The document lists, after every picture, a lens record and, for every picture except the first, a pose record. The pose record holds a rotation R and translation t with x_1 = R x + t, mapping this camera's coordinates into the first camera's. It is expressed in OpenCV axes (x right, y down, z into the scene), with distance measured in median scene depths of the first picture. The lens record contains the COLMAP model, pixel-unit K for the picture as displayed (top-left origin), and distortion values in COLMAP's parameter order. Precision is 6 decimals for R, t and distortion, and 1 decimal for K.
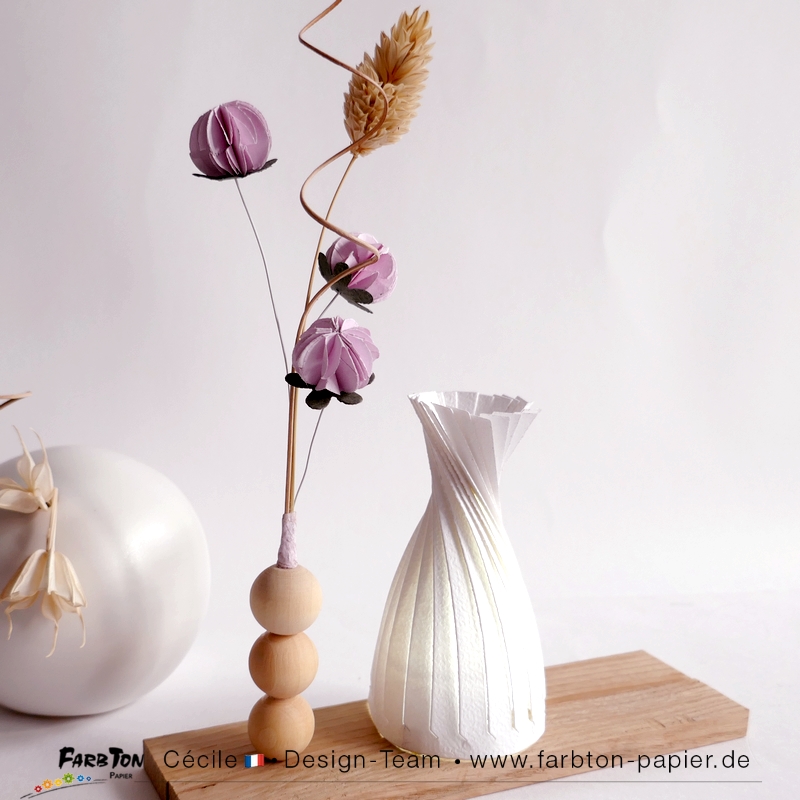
lens RADIAL K [[1012.9, 0, 333.7], [0, 1012.9, 435.9], [0, 0, 1]] dist [-0.008077, 0.004690]
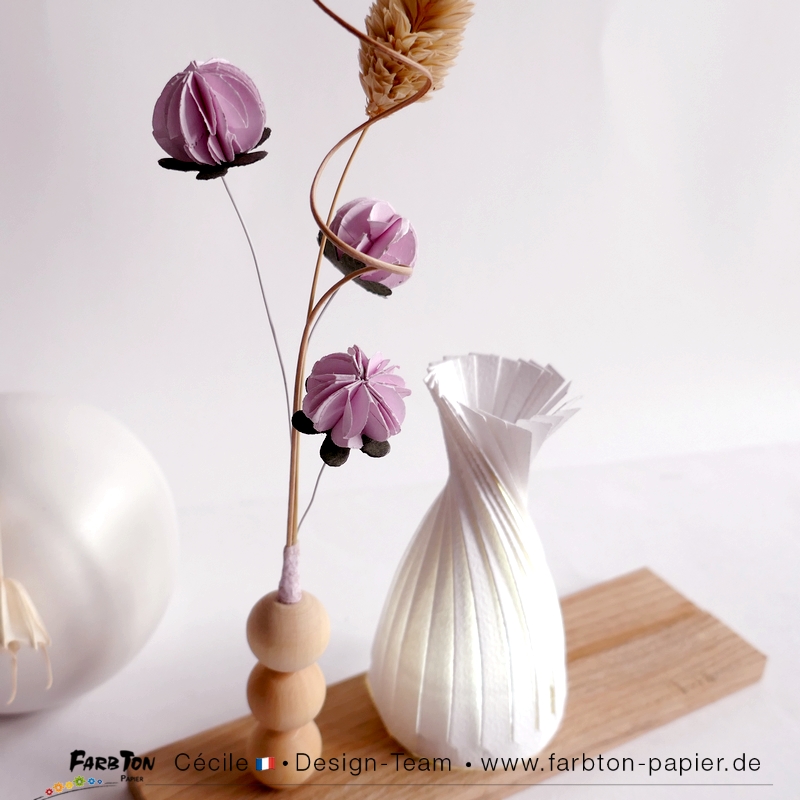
lens RADIAL K [[1049.1, 0, 352.1], [0, 1049.1, 399.5], [0, 0, 1]] dist [0.002168, -0.033537]
pose [[0.993953, -0.041159, 0.101801, -0.076052], [0.013013, 0.964713, 0.262983, -0.261759], [-0.109032, -0.260068, 0.959415, 0.189804]]
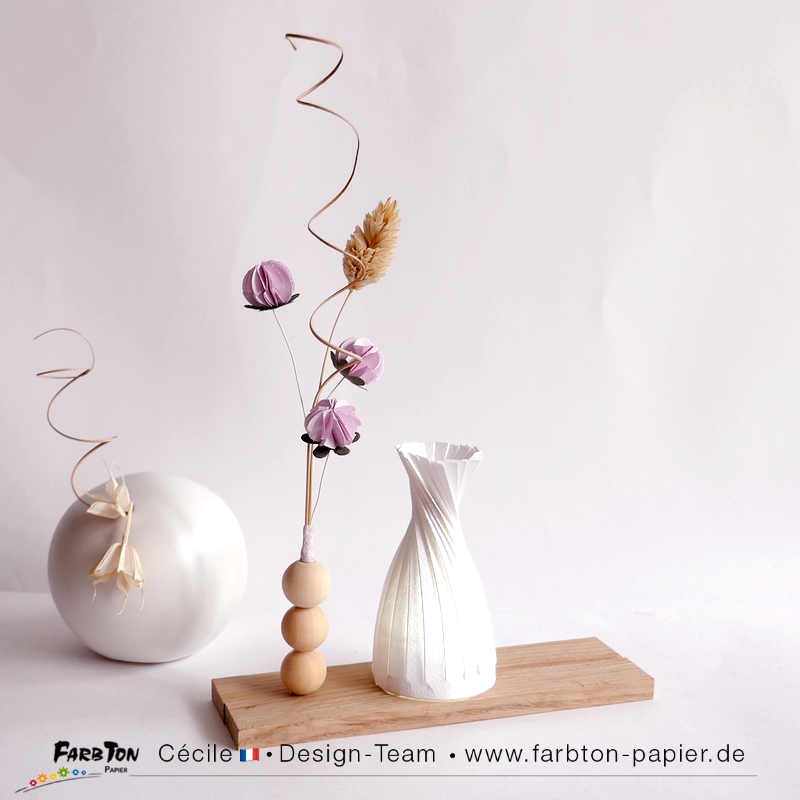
lens RADIAL K [[1049.1, 0, 352.1], [0, 1049.1, 399.5], [0, 0, 1]] dist [0.002168, -0.033537]
pose [[0.994262, 0.008847, -0.106605, 0.180174], [-0.013602, 0.998941, -0.043962, -0.040780], [0.106103, 0.045160, 0.993329, -0.526319]]
